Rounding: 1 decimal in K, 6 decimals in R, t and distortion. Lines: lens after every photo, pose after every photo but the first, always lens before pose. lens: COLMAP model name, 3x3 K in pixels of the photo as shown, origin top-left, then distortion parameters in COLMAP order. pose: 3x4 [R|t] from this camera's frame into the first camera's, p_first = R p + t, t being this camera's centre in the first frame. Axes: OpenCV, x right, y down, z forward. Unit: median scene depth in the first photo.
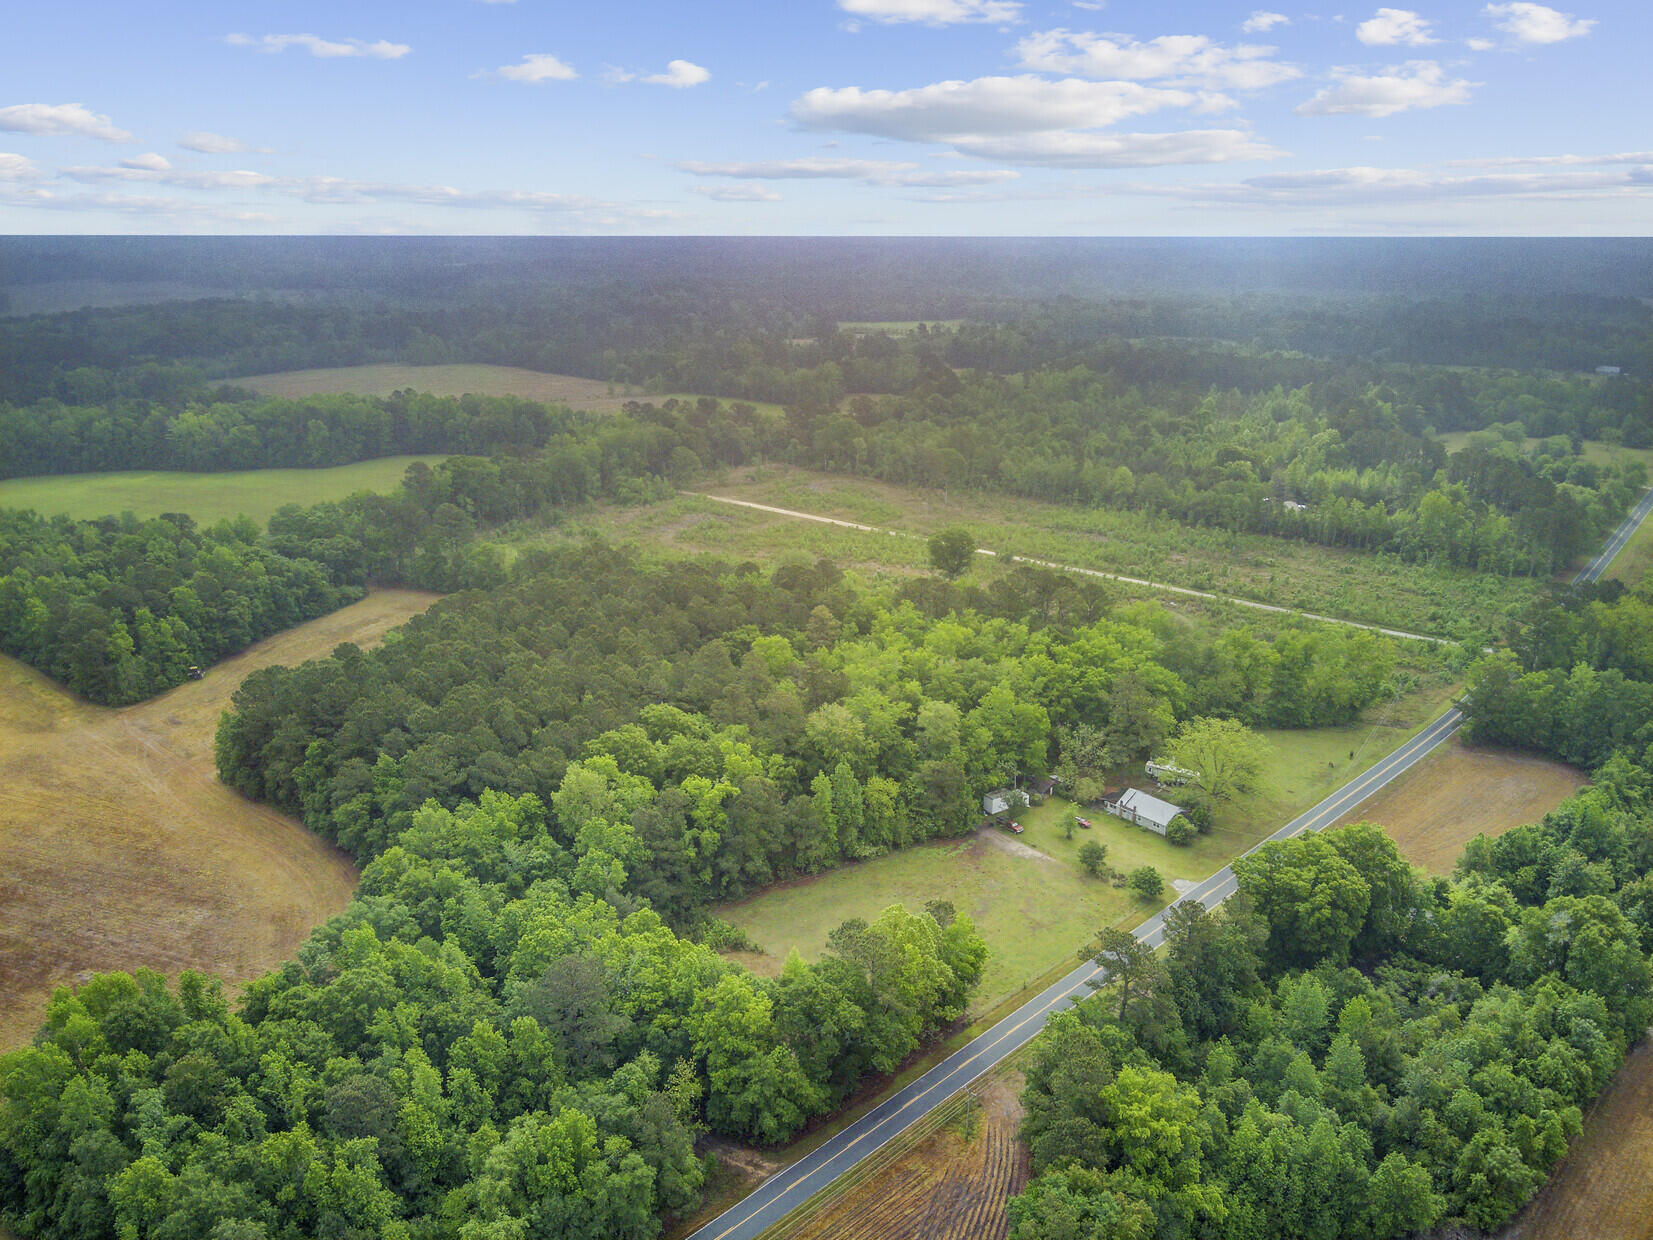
lens RADIAL K [[1177.2, 0, 824.8], [0, 1177.2, 626.6], [0, 0, 1]] dist [0.128312, -0.227332]
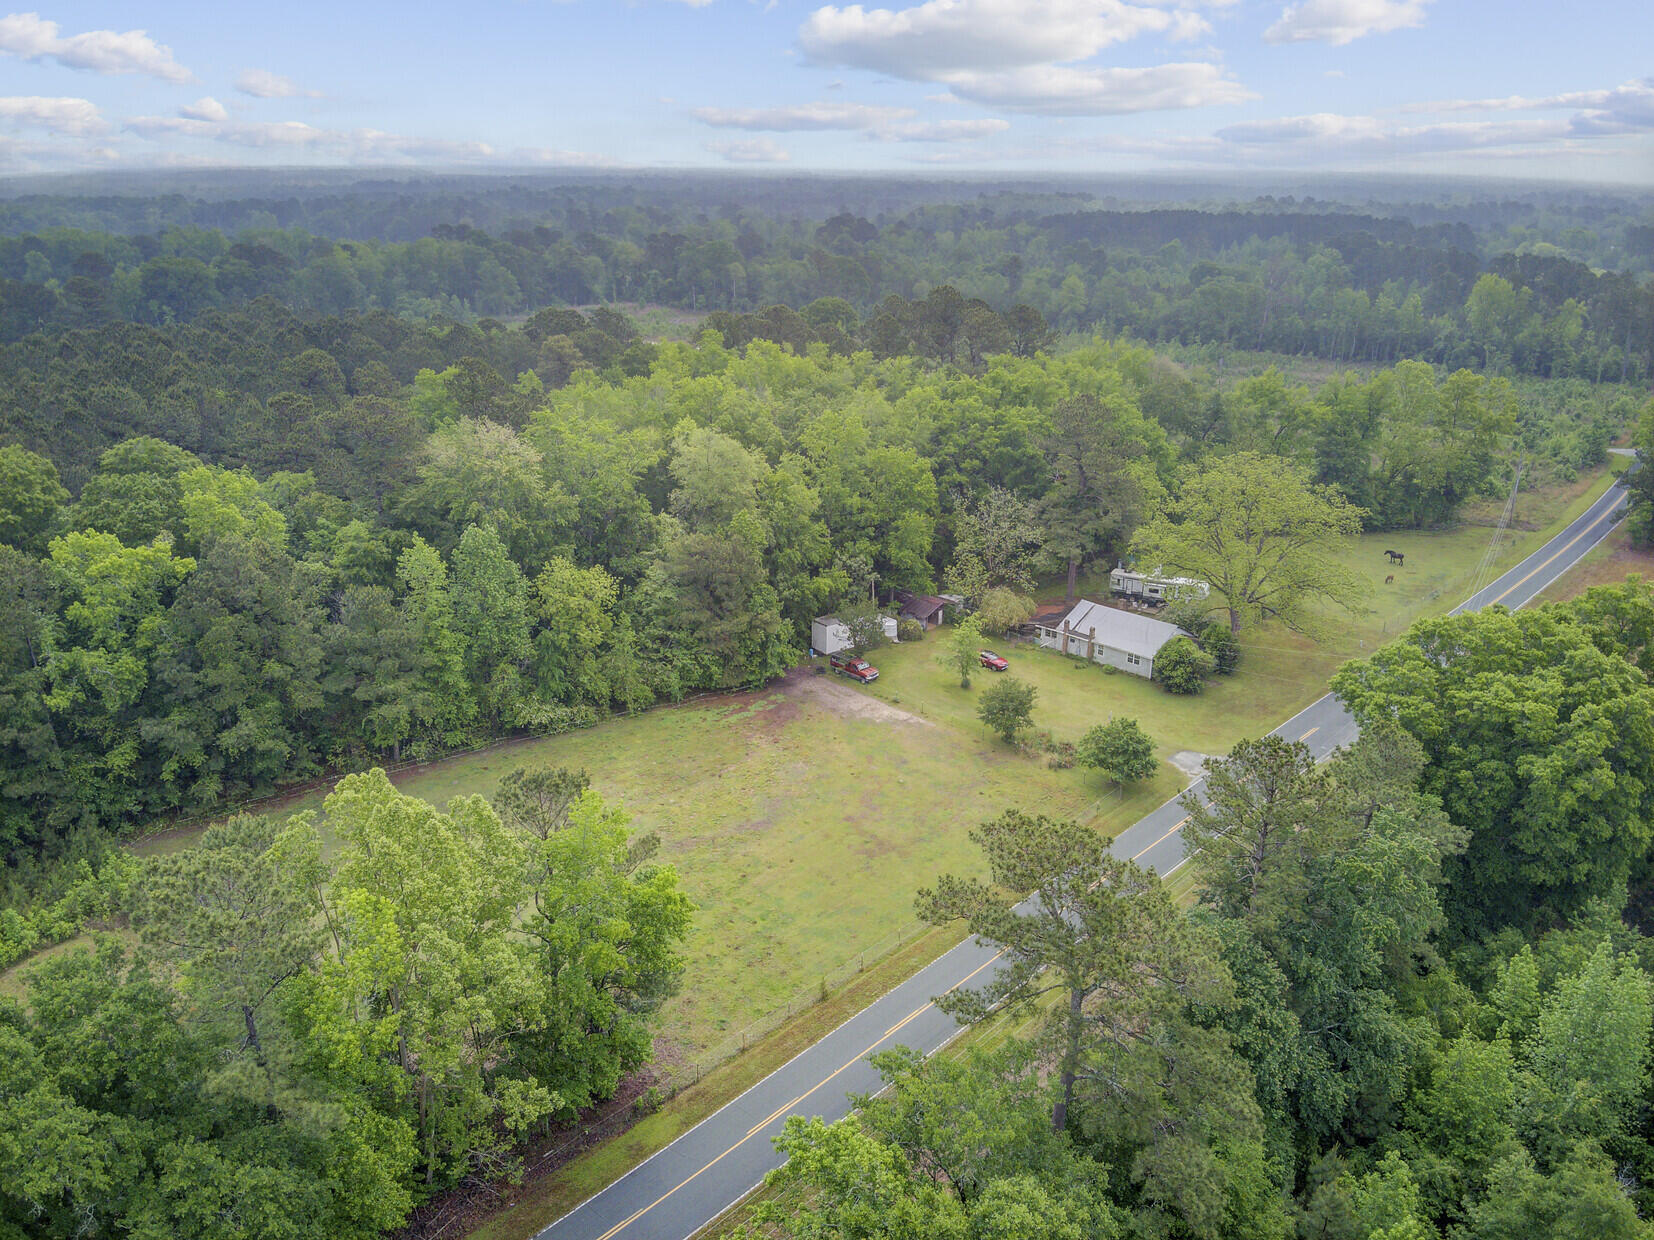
lens RADIAL K [[1183.9, 0, 832.3], [0, 1183.9, 646.2], [0, 0, 1]] dist [0.158747, -0.260890]
pose [[0.998777, -0.015594, 0.046908, 0.126966], [0.013568, 0.998974, 0.043208, 0.140193], [-0.047534, -0.042519, 0.997964, 0.501462]]
